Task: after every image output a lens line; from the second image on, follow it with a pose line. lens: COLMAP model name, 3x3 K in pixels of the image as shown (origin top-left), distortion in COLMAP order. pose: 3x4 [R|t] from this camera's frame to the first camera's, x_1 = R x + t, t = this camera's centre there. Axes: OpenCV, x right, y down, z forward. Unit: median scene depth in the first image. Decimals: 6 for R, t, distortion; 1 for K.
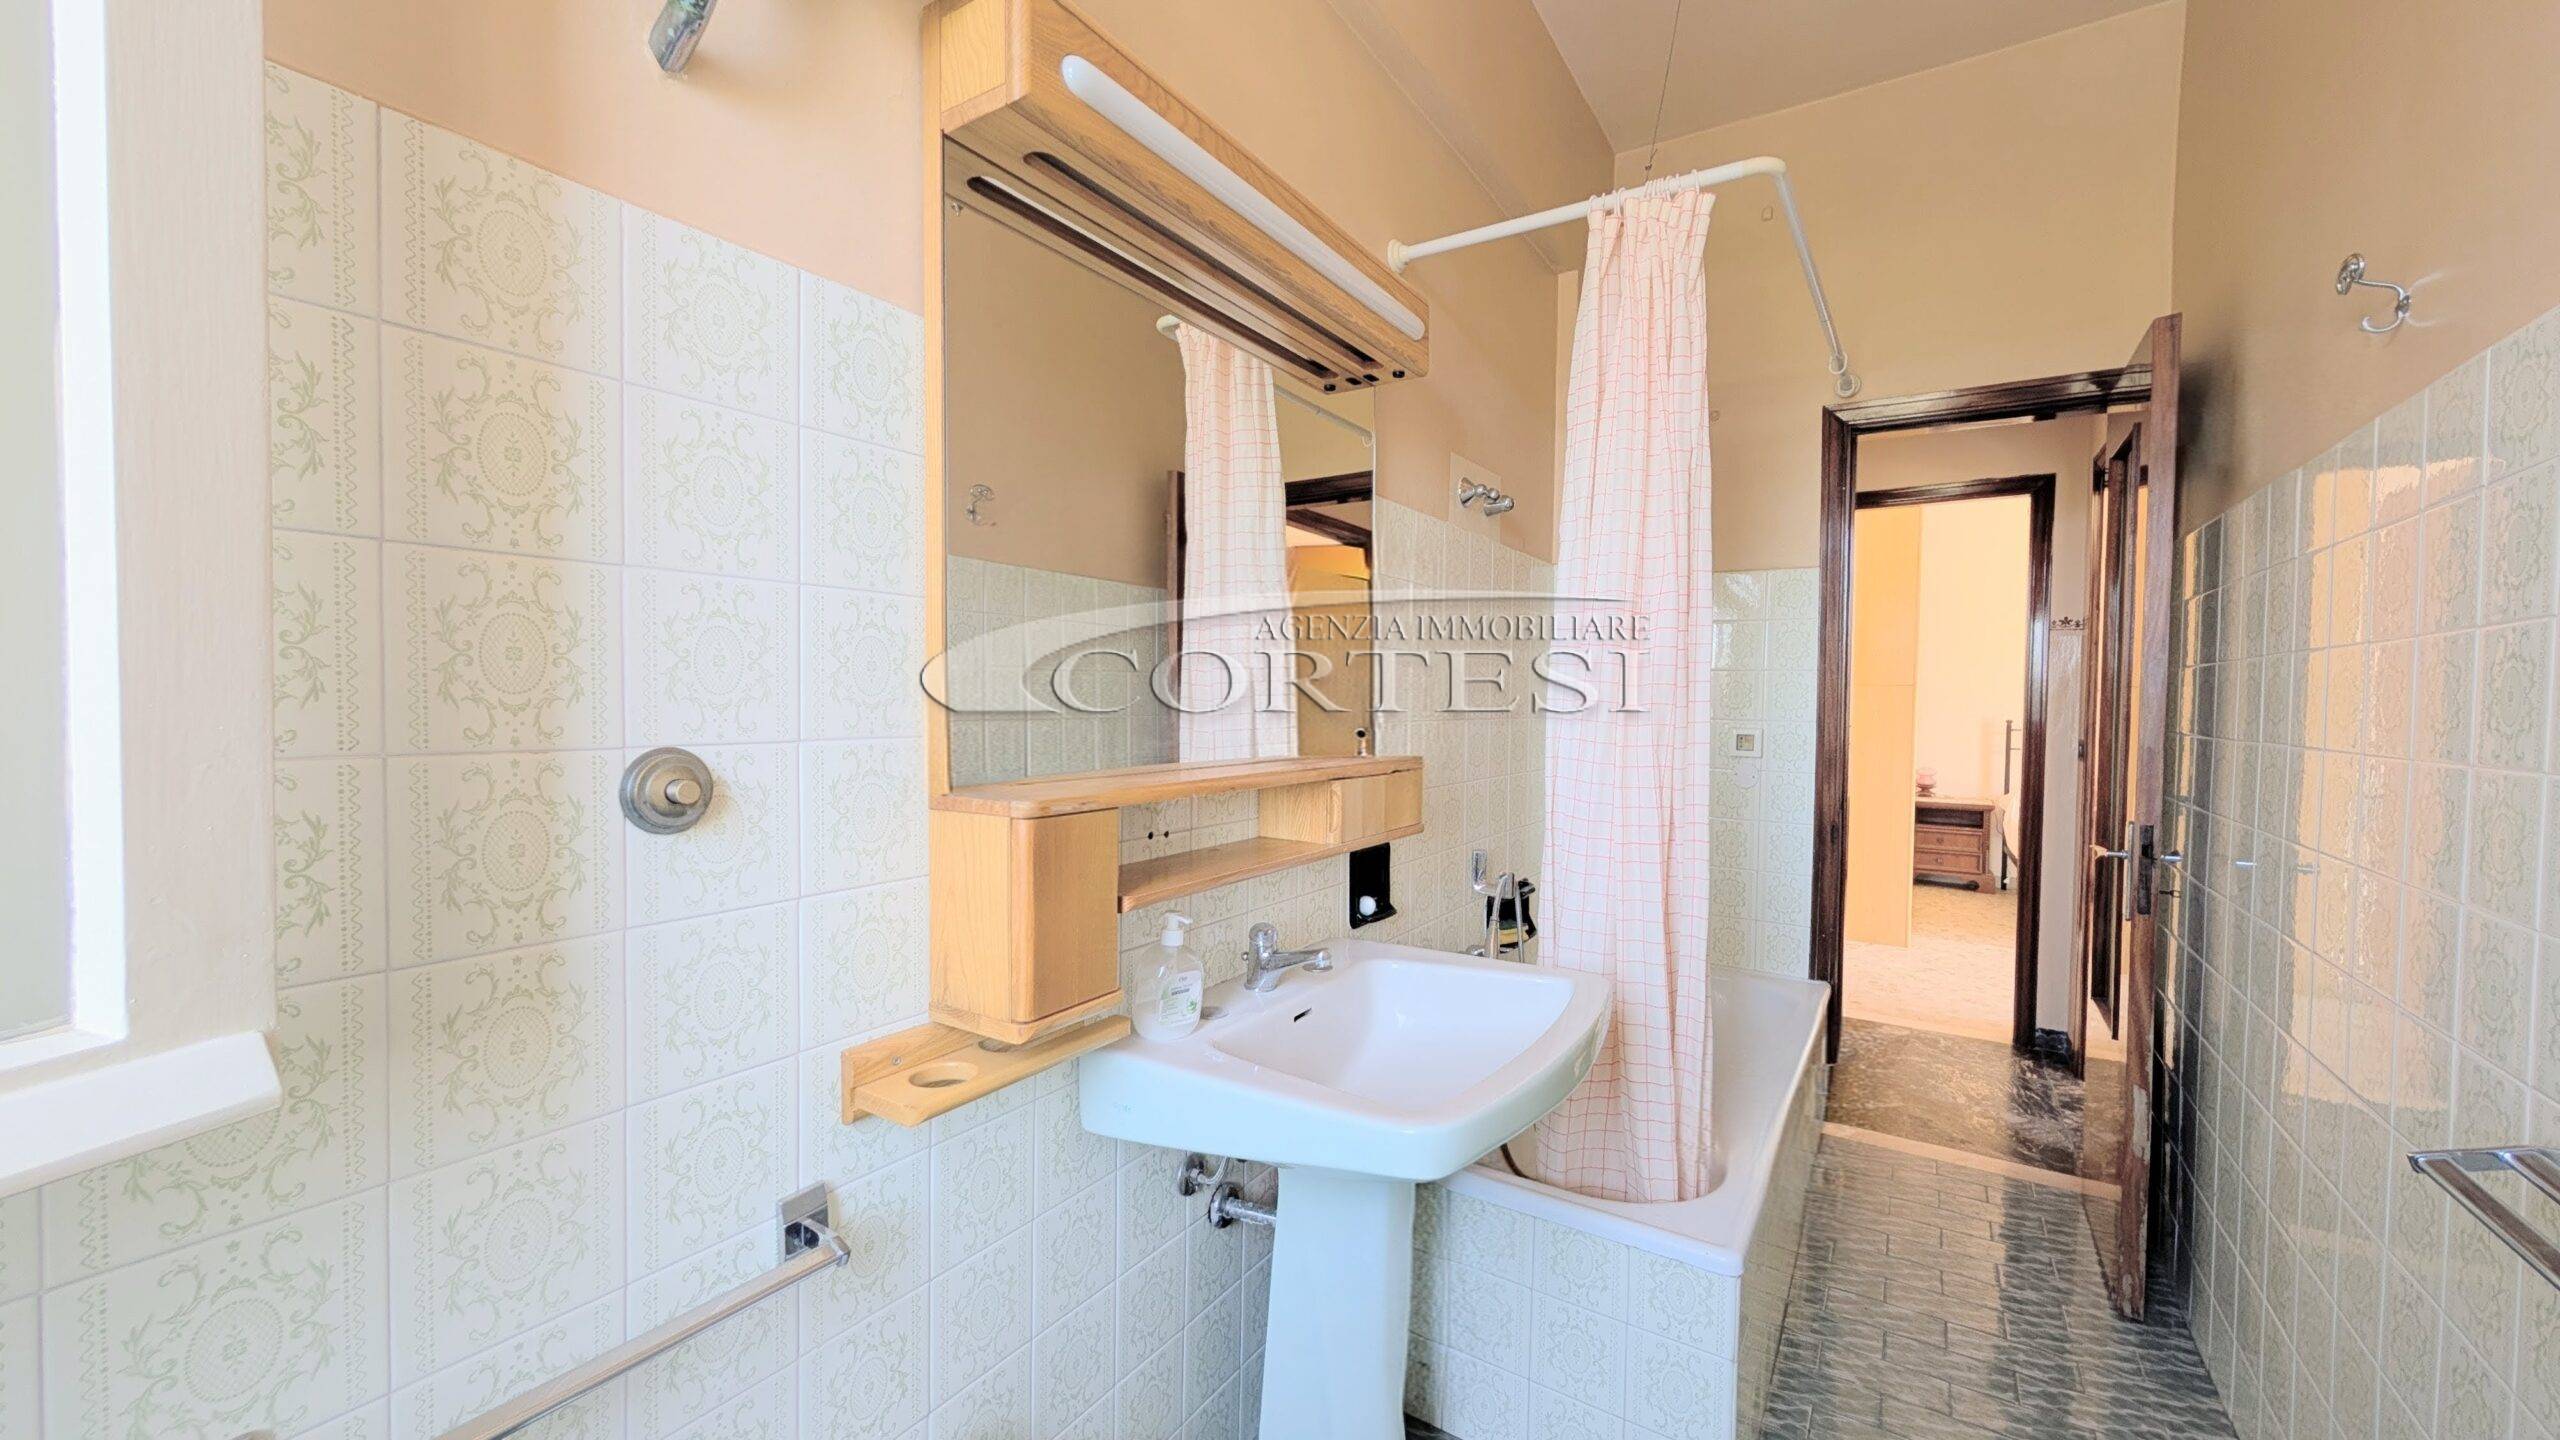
lens RADIAL K [[969.1, 0, 1297.7], [0, 969.1, 721.5], [0, 0, 1]] dist [-0.001197, 0.000523]
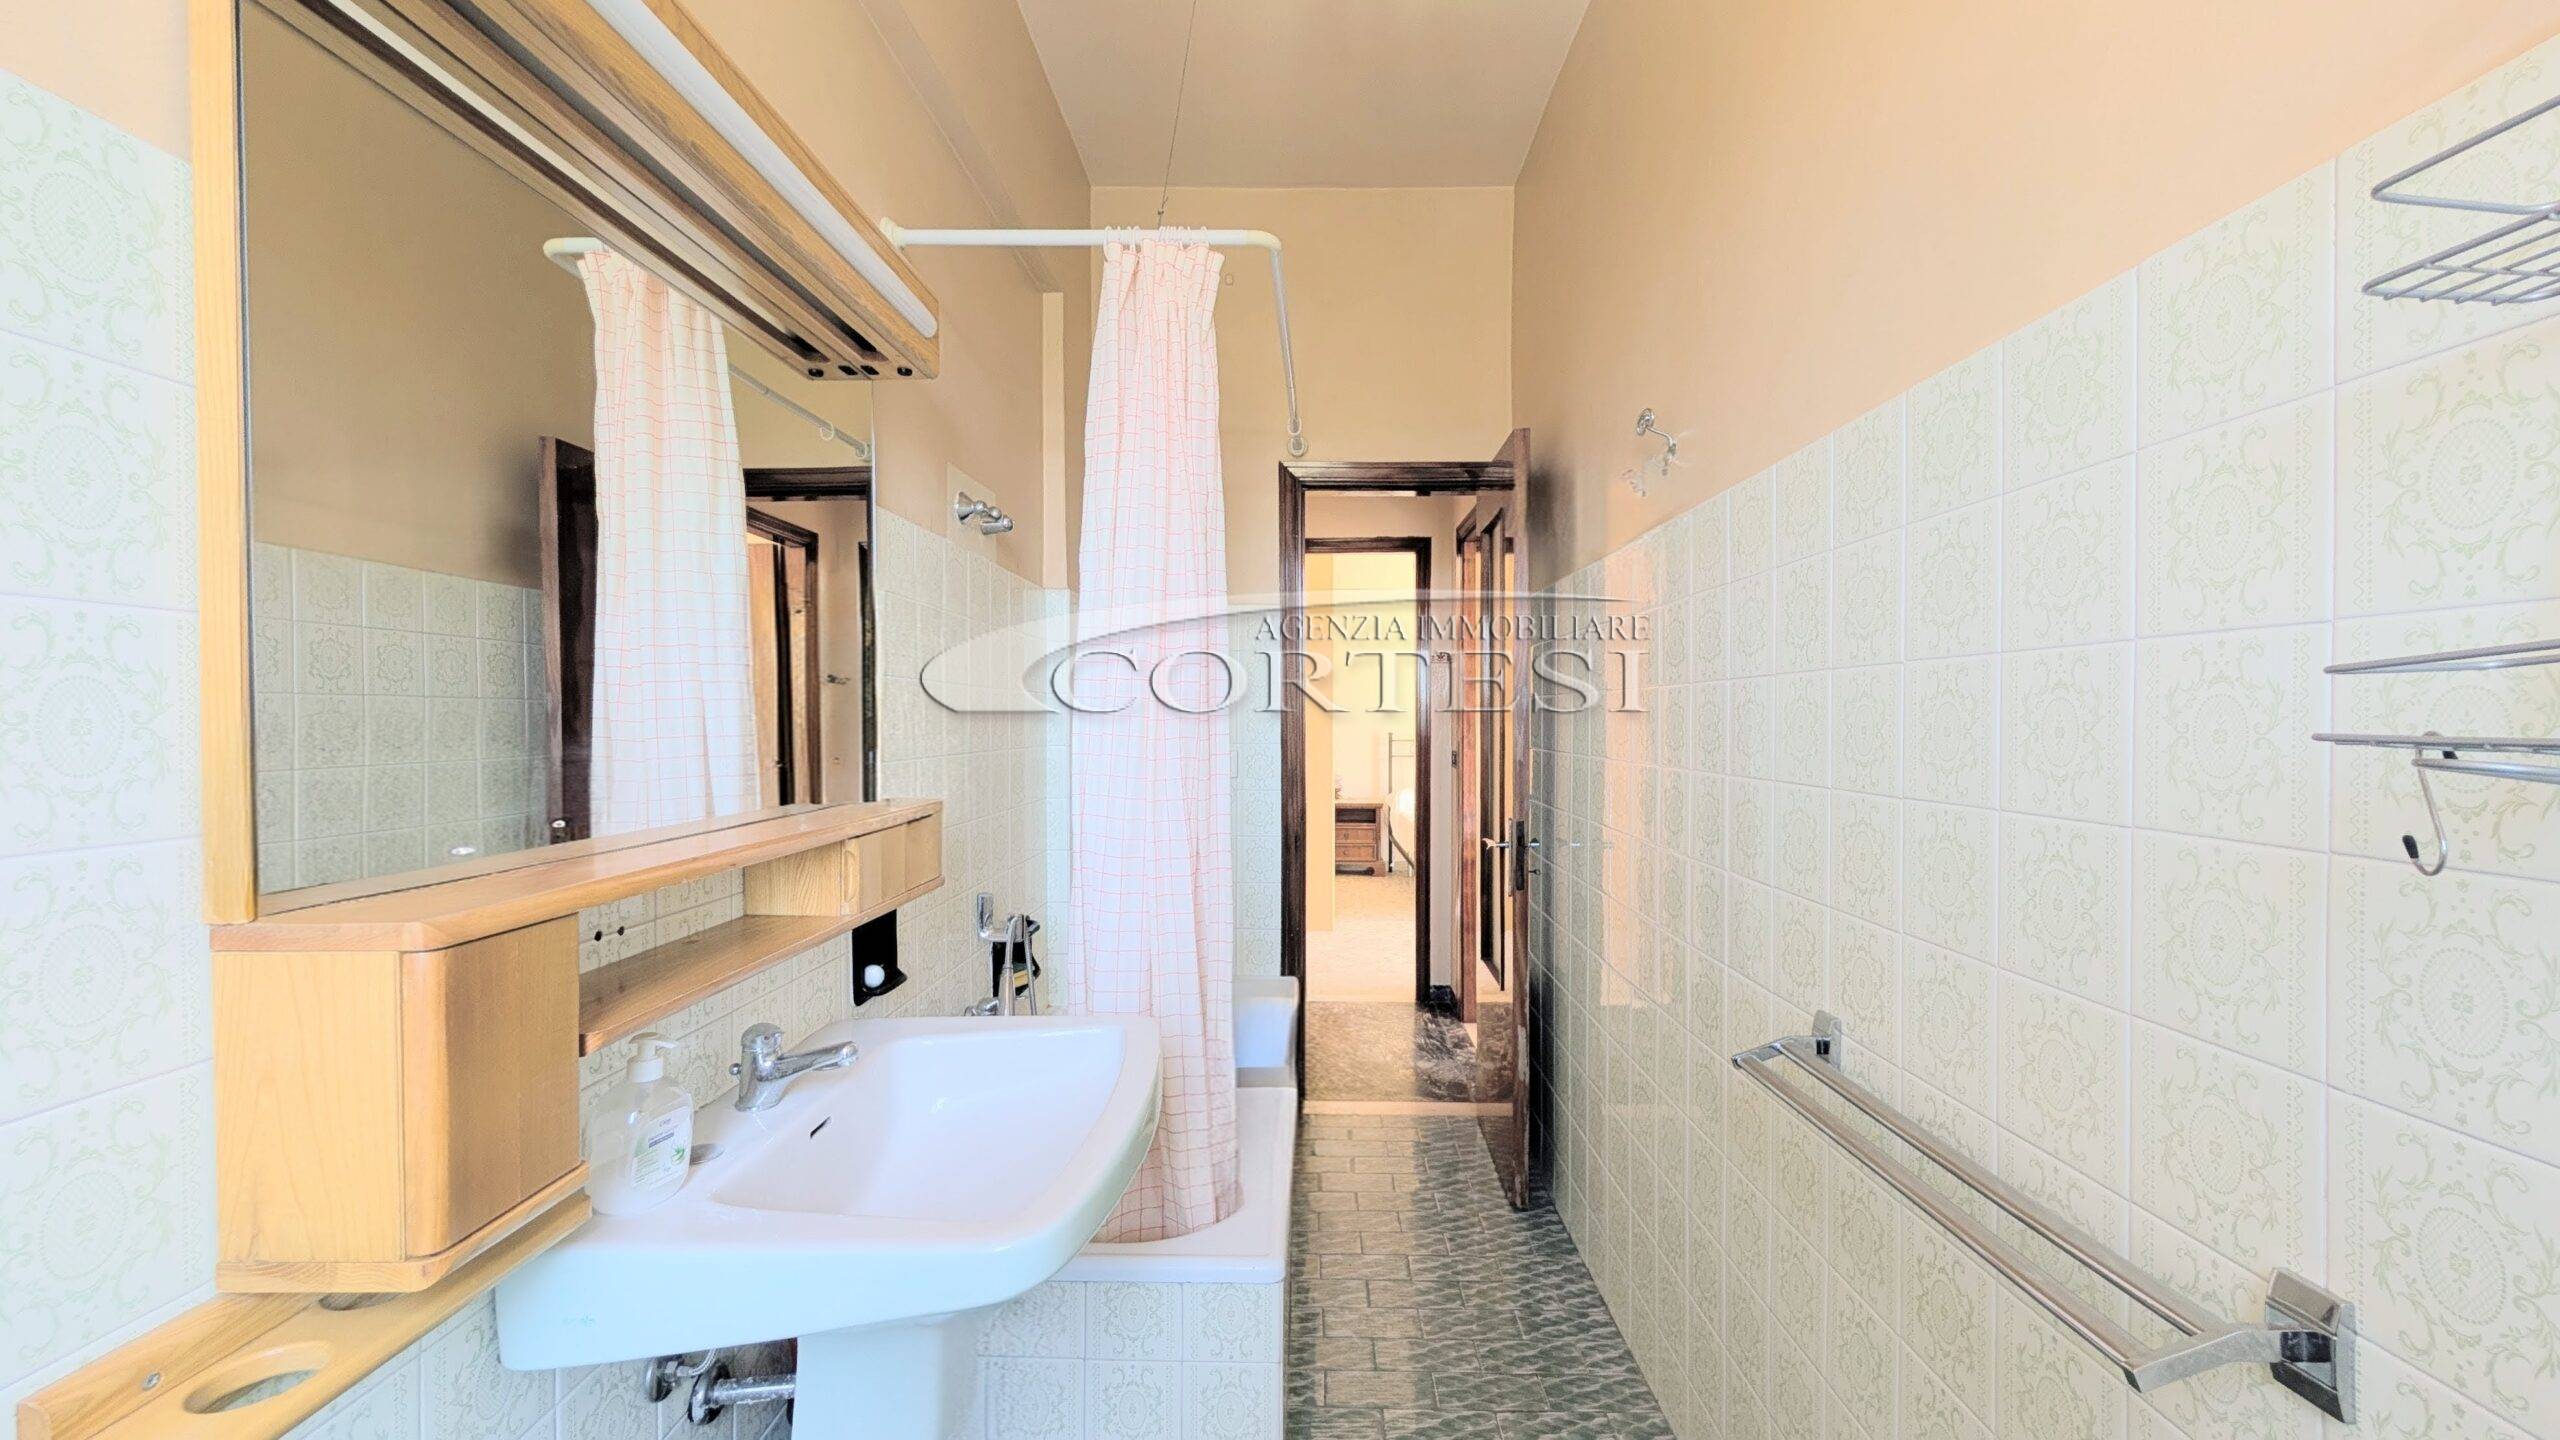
lens RADIAL K [[977.4, 0, 1280.0], [0, 977.4, 720.0], [0, 0, 1]] dist [-0.000208, -0.000079]
pose [[0.849285, -0.015051, 0.527720, -0.078967], [0.022790, 0.999707, -0.008164, -0.023756], [-0.527442, 0.018961, 0.849379, 0.063506]]
